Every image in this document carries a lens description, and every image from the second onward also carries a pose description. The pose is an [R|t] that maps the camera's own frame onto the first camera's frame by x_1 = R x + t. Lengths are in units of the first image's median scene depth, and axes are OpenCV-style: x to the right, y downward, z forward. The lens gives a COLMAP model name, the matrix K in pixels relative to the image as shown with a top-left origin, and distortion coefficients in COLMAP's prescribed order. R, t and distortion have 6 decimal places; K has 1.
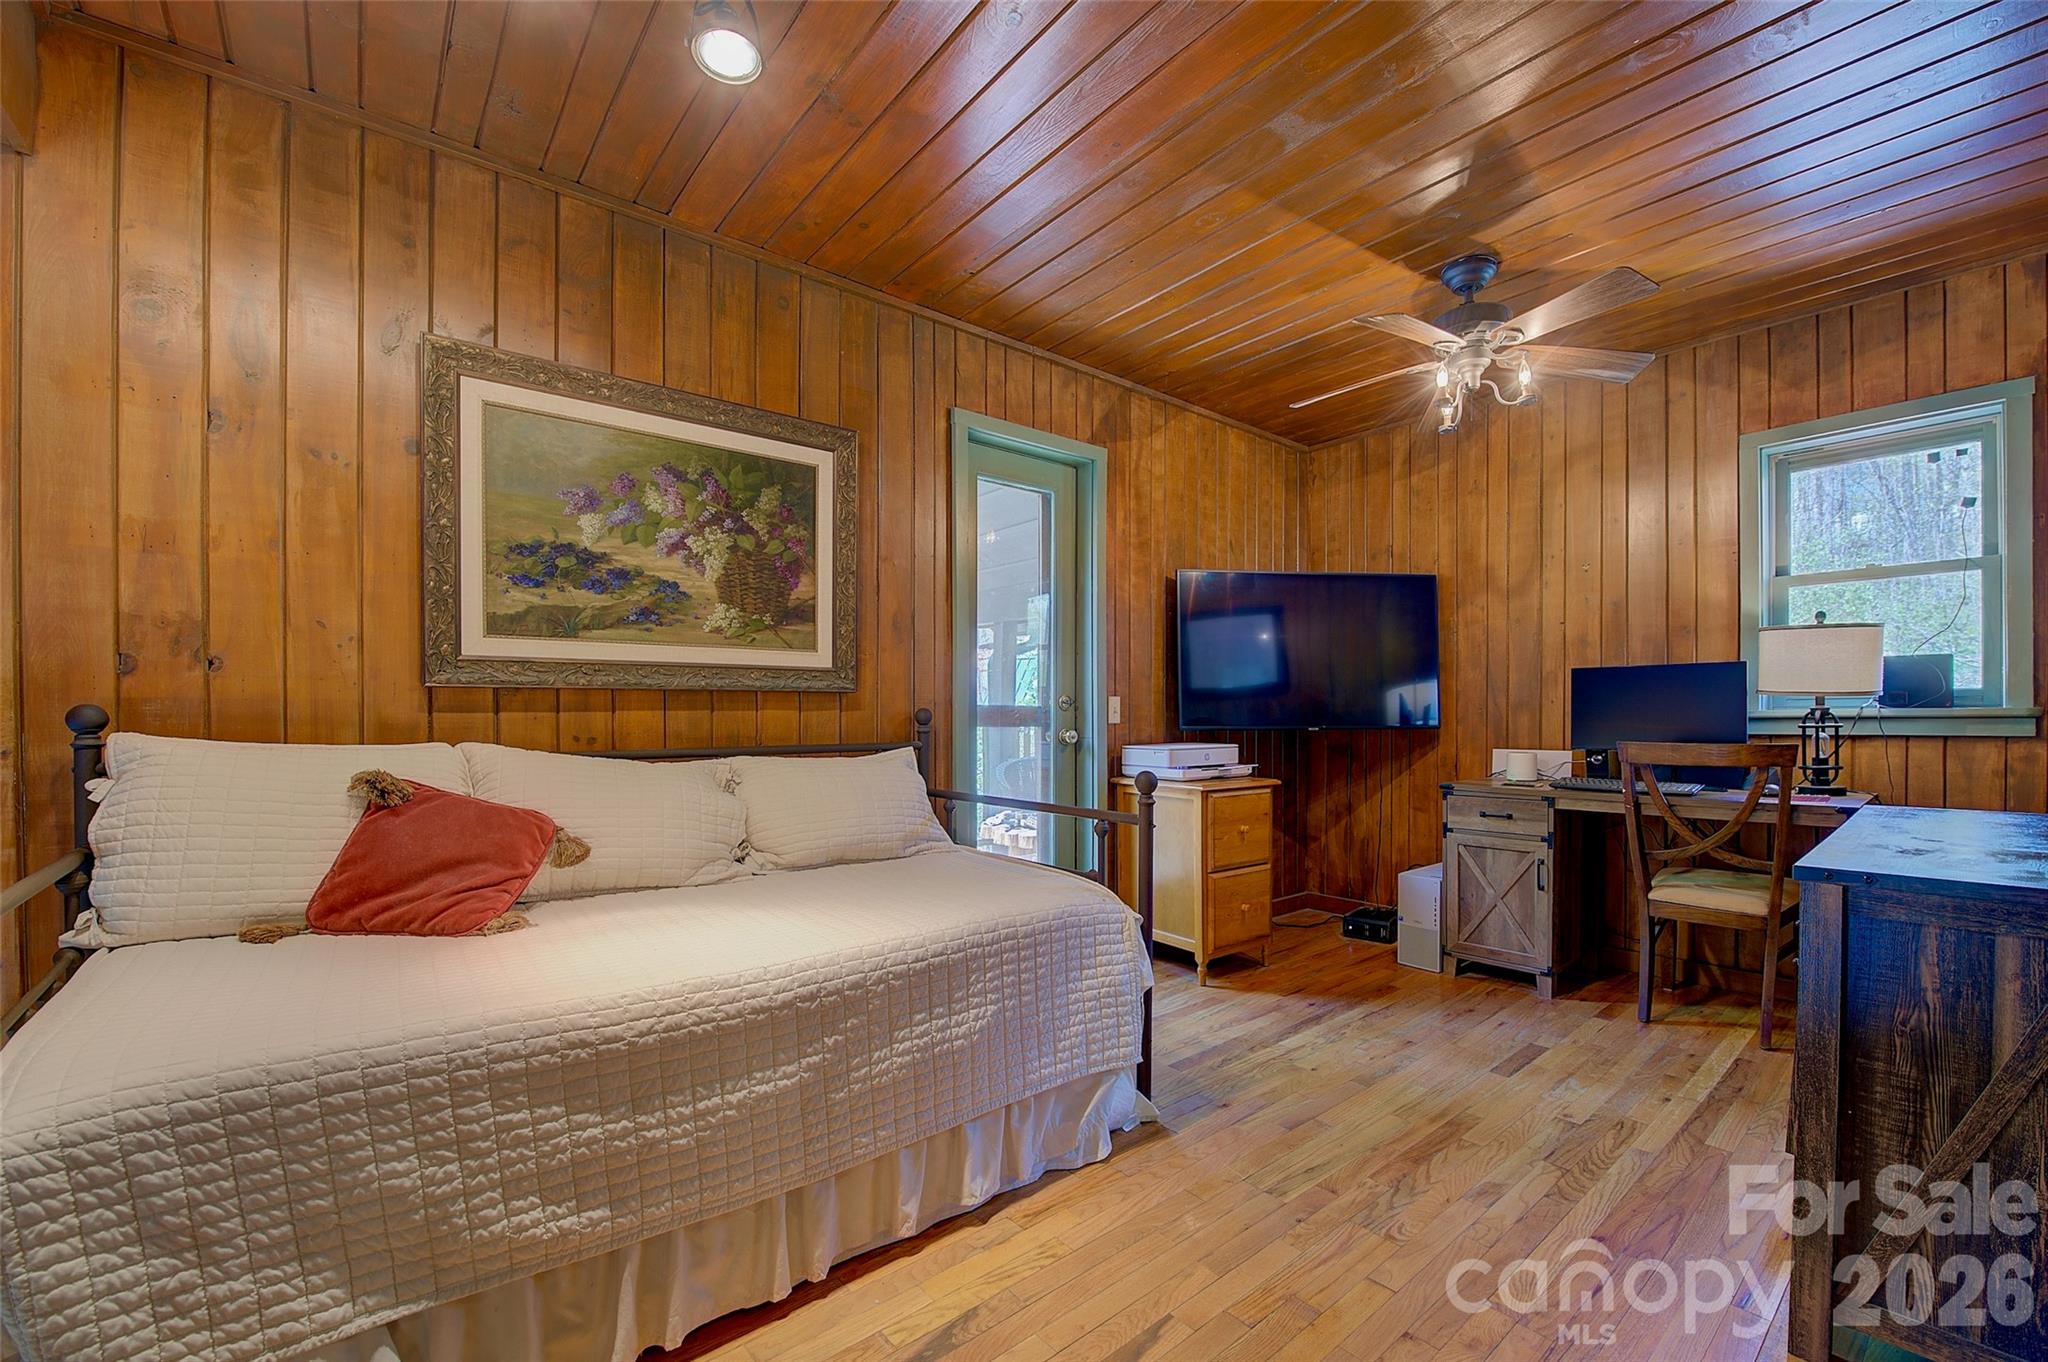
lens RADIAL K [[821.0, 0, 1046.6], [0, 821.0, 726.8], [0, 0, 1]] dist [-0.013224, -0.001865]
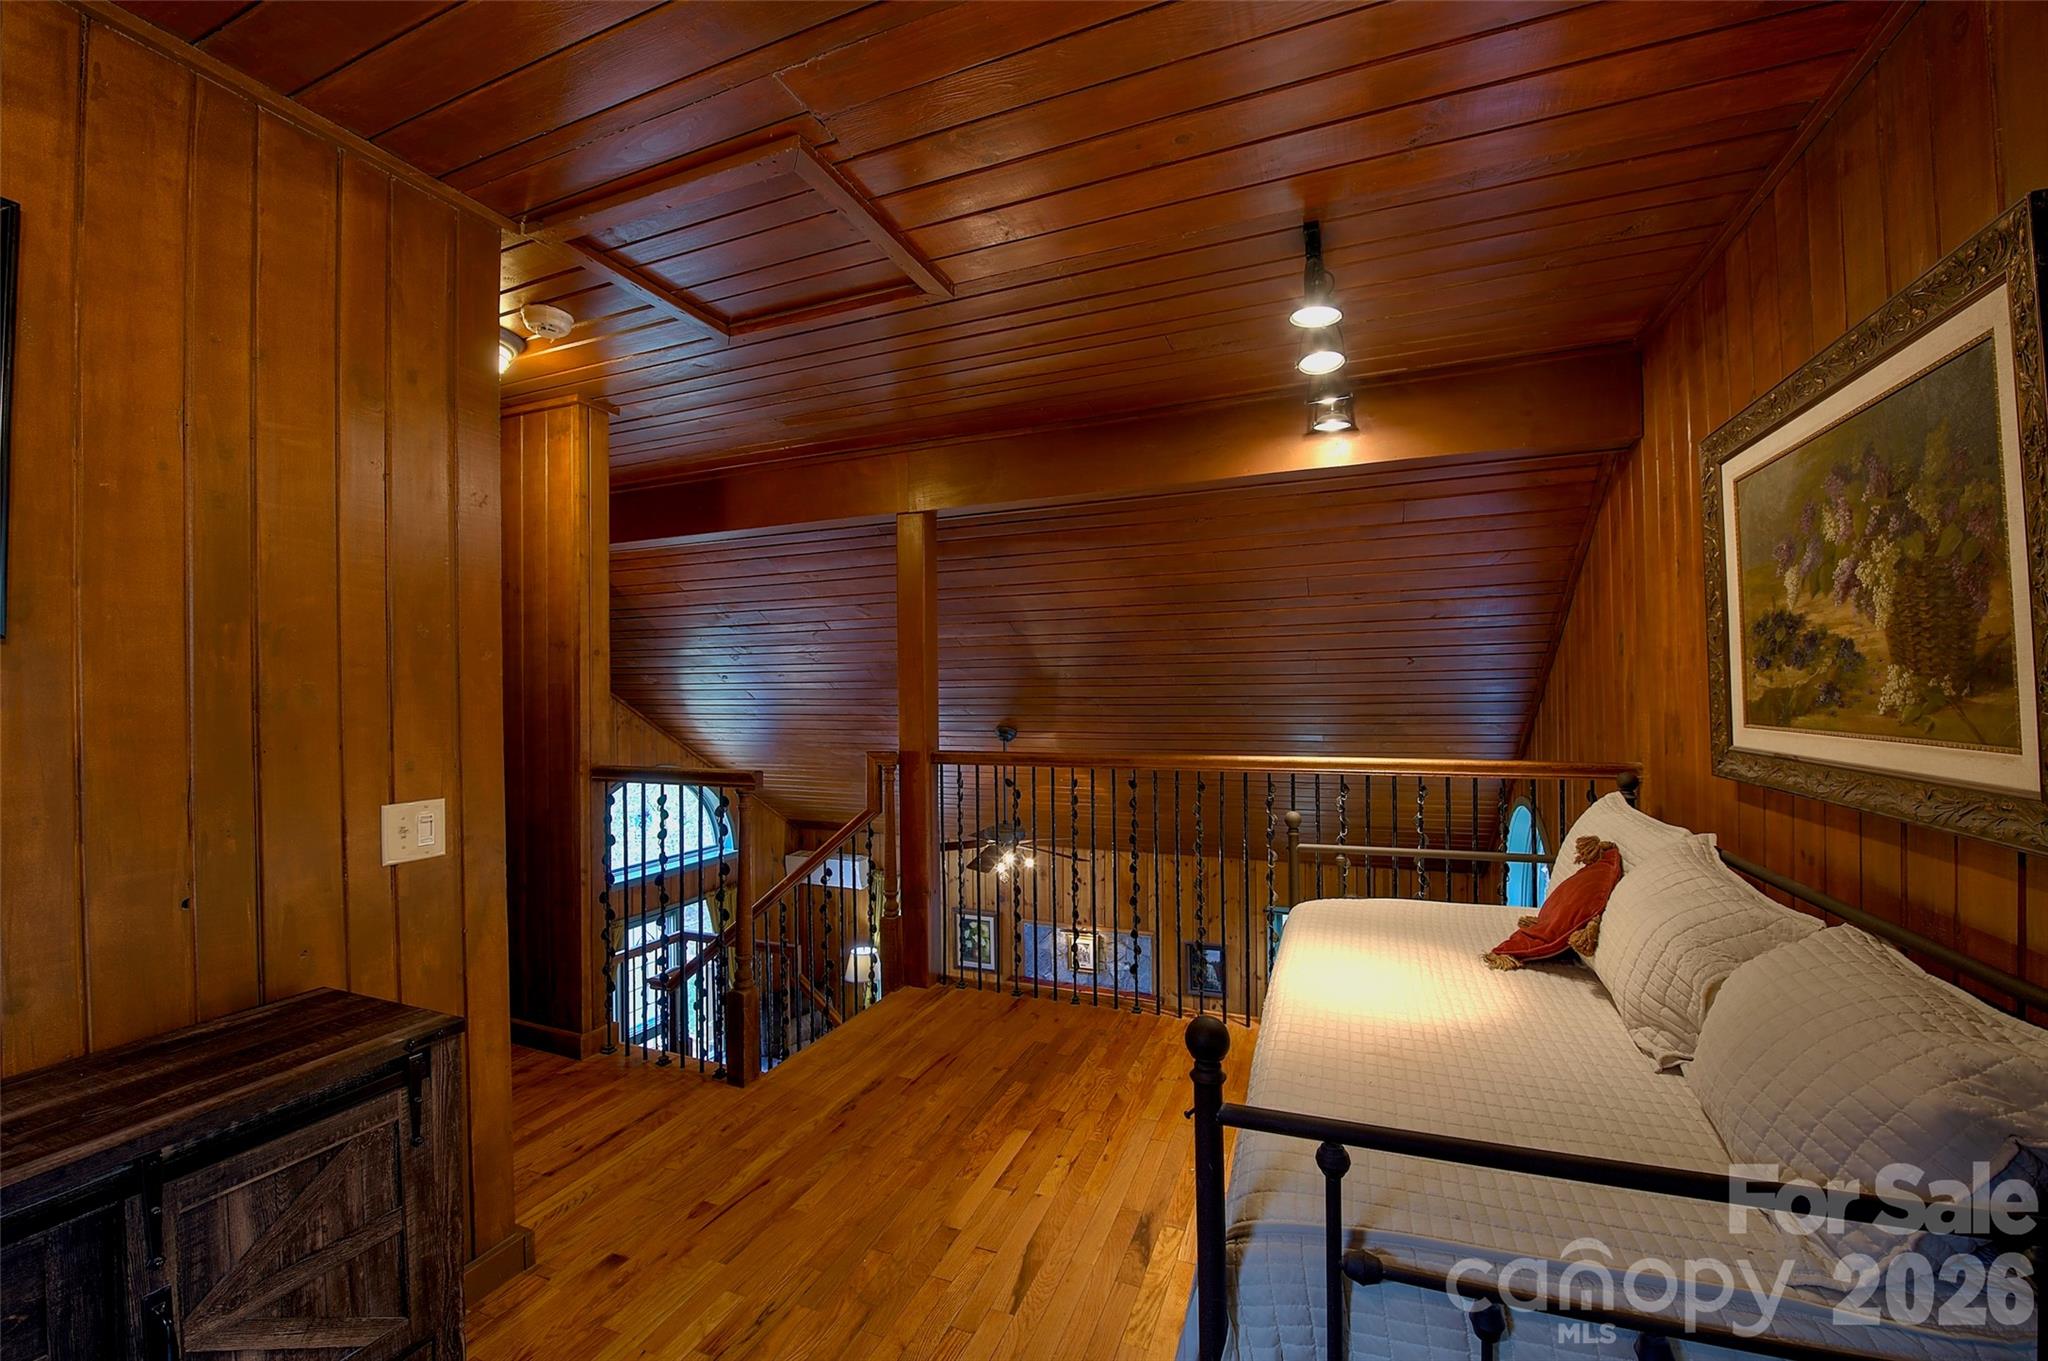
lens RADIAL K [[821.0, 0, 1029.1], [0, 821.0, 681.5], [0, 0, 1]] dist [-0.013224, -0.001865]
pose [[-0.885841, 0.006339, -0.463945, 0.408047], [0.004263, 0.999976, 0.005524, -0.145615], [0.463969, 0.002915, -0.885847, 1.229657]]
